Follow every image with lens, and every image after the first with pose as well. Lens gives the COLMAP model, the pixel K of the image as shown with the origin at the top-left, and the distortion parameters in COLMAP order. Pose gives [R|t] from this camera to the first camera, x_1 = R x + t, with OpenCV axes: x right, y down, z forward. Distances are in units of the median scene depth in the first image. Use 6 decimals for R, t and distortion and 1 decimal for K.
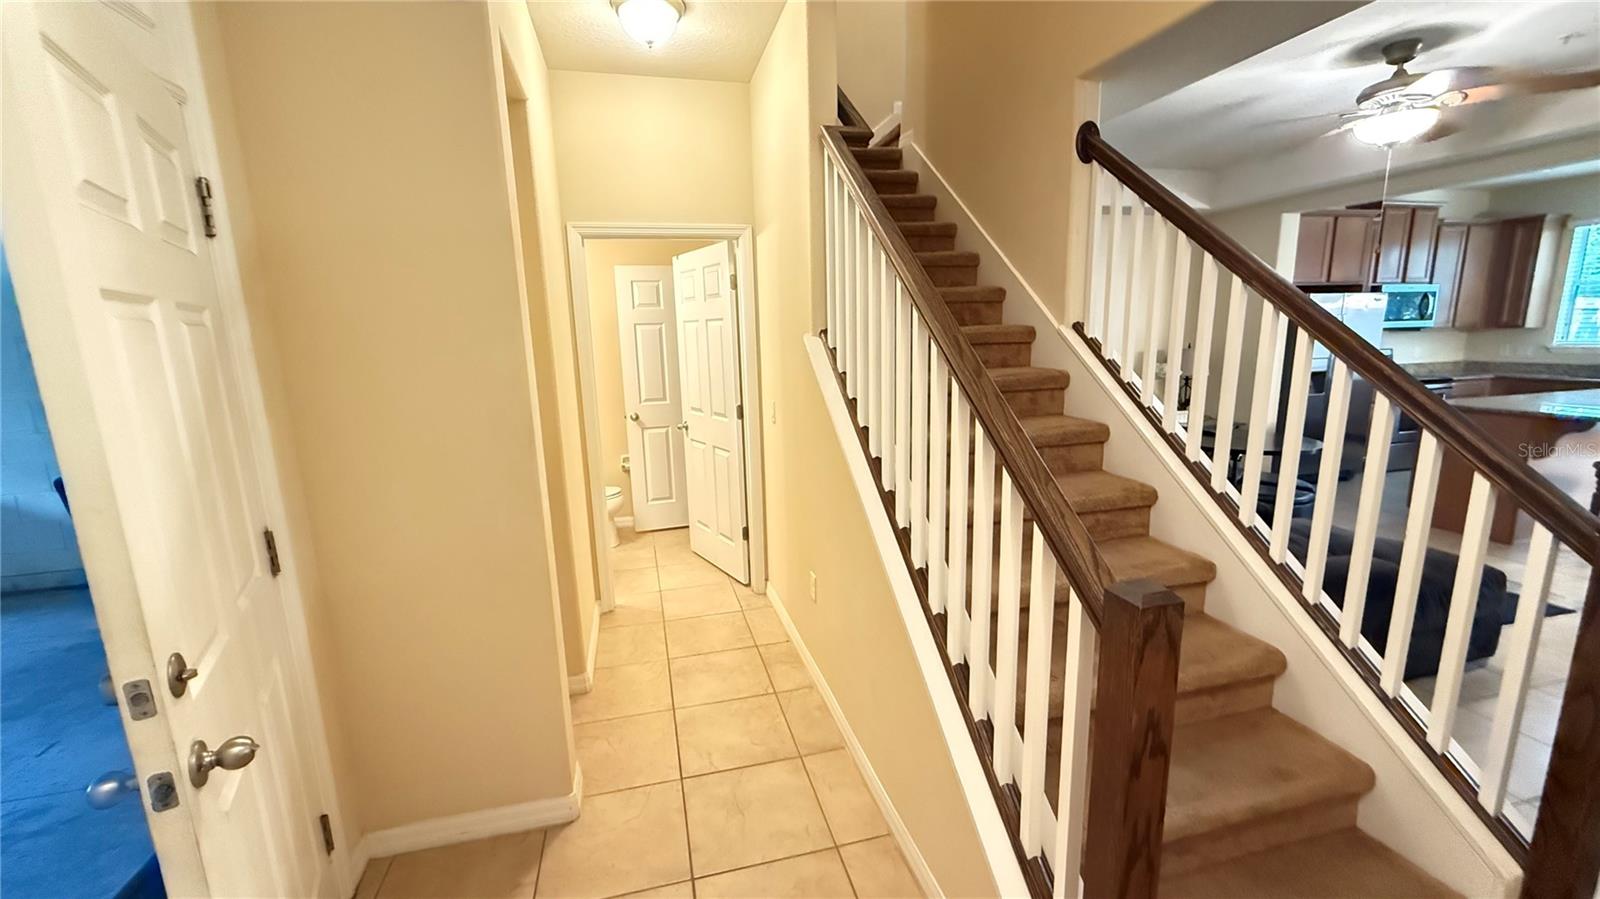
lens RADIAL K [[637.9, 0, 796.6], [0, 637.9, 450.2], [0, 0, 1]] dist [0.002952, -0.000644]
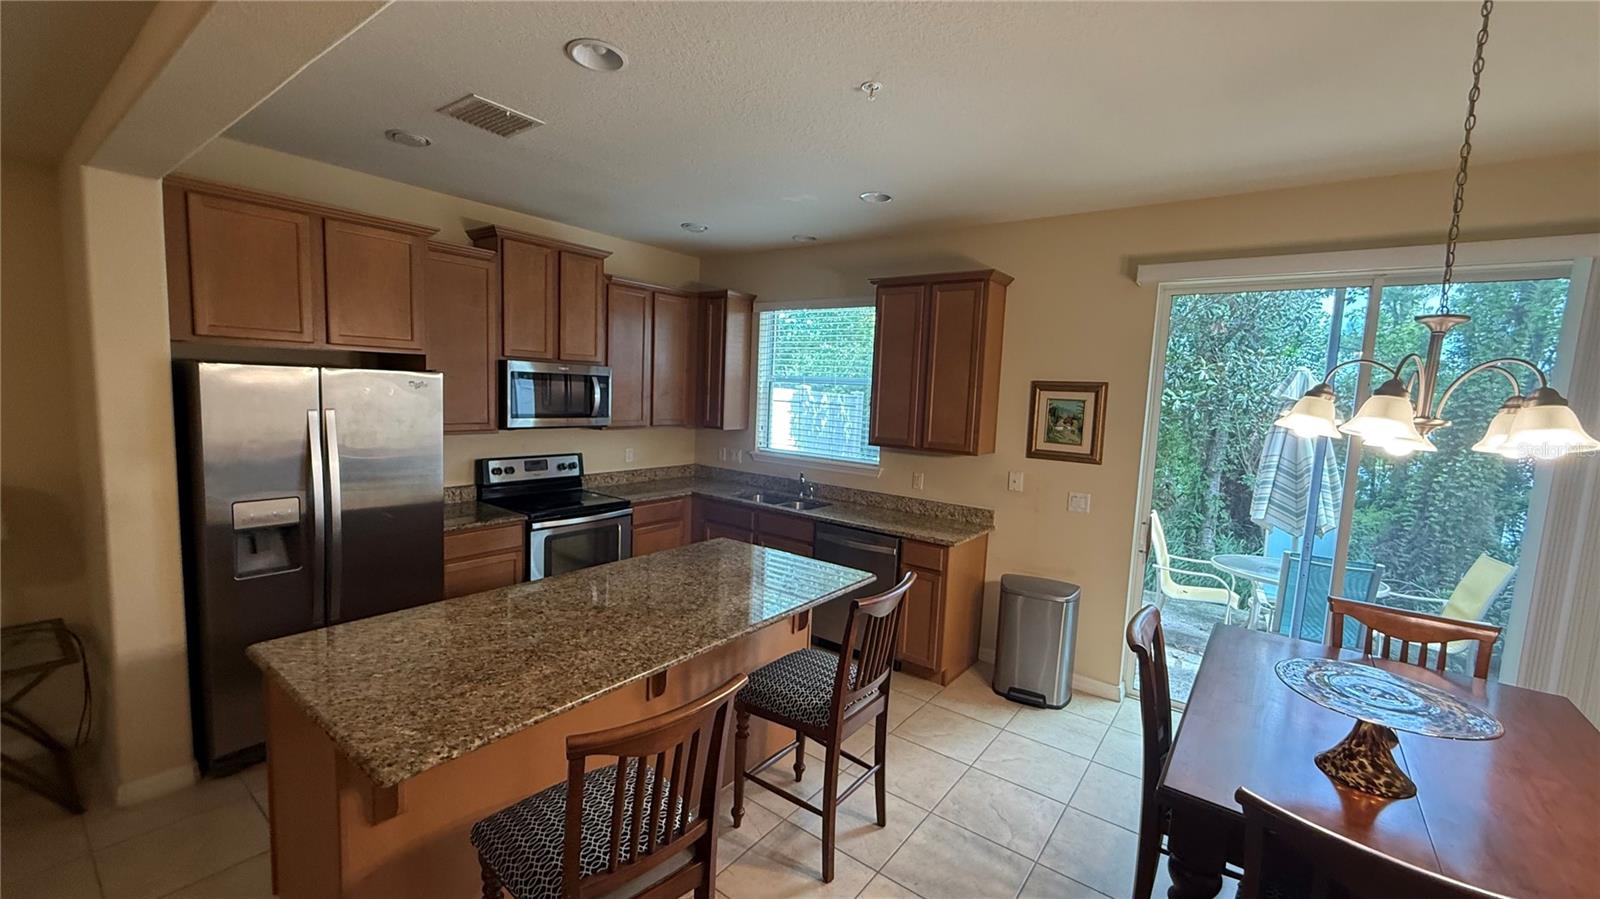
lens RADIAL K [[637.9, 0, 793.3], [0, 637.9, 454.1], [0, 0, 1]] dist [0.002952, -0.000644]
pose [[0.782842, -0.004610, 0.622203, 1.576899], [0.049221, 0.997298, -0.054539, -0.252093], [-0.620270, 0.073321, 0.780954, 0.733692]]
